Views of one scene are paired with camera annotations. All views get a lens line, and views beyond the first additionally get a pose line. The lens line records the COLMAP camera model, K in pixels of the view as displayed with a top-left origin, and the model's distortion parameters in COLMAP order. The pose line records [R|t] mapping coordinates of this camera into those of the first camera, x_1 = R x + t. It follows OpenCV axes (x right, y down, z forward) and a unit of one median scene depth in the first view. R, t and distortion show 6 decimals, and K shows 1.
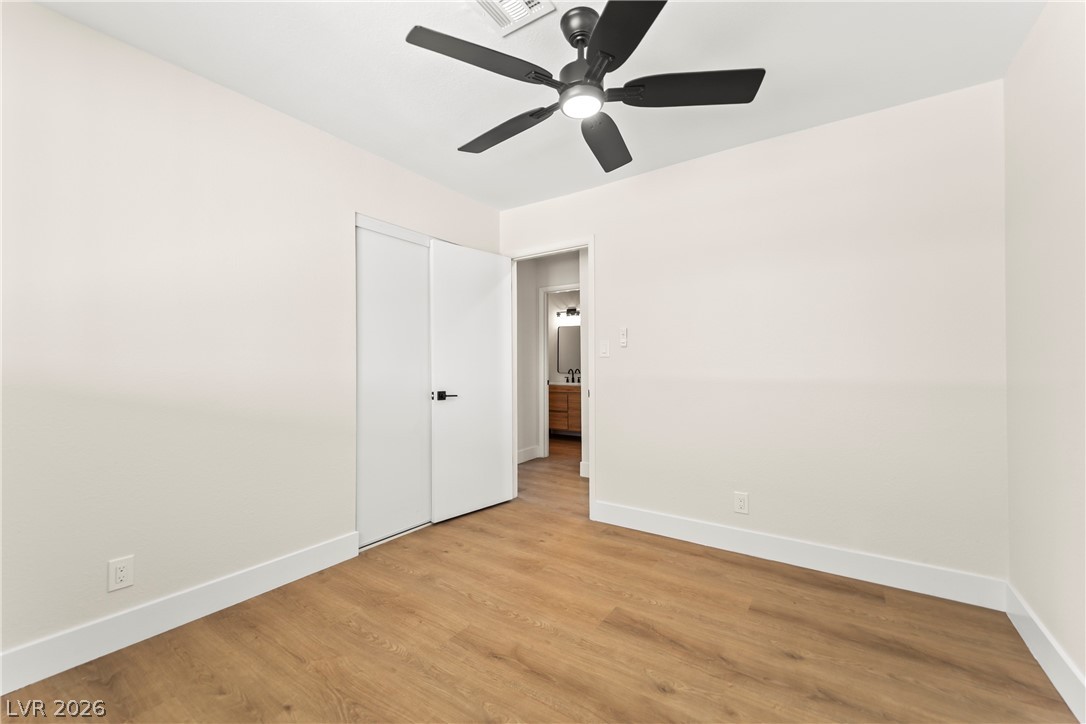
lens RADIAL K [[432.2, 0, 543.2], [0, 432.2, 363.4], [0, 0, 1]] dist [0.023705, -0.012768]
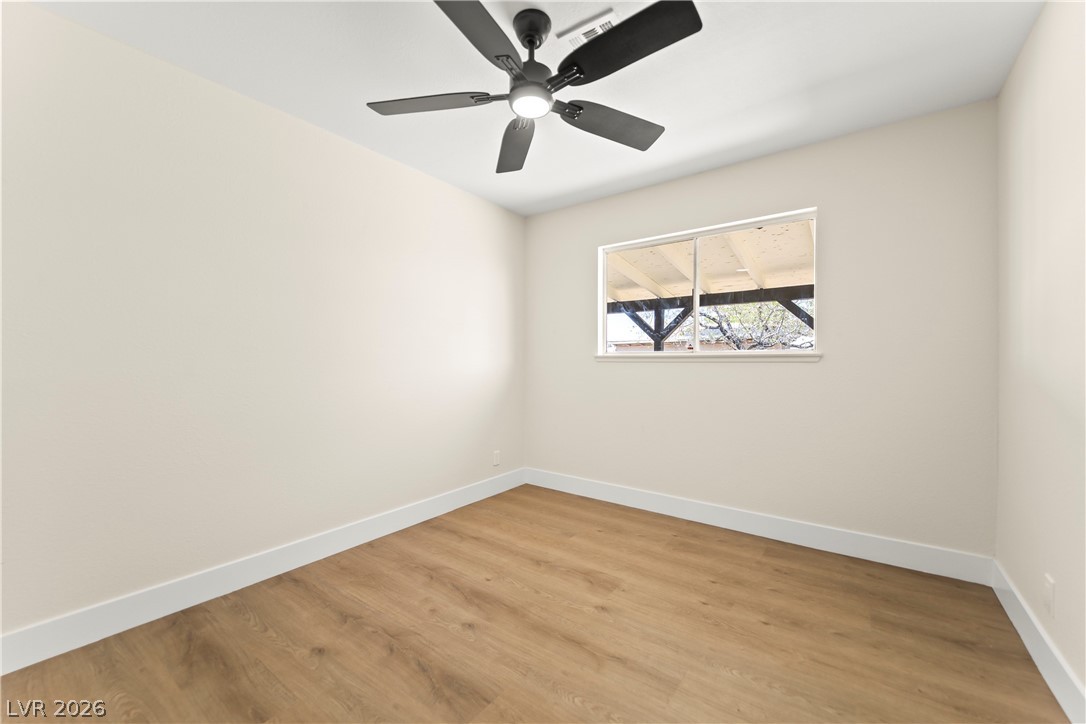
lens RADIAL K [[432.2, 0, 542.7], [0, 432.2, 361.0], [0, 0, 1]] dist [0.023705, -0.012768]
pose [[-0.999139, 0.000940, 0.041470, 0.019037], [0.000843, 0.999997, -0.002344, 0.009344], [-0.041472, -0.002307, -0.999137, 1.964486]]
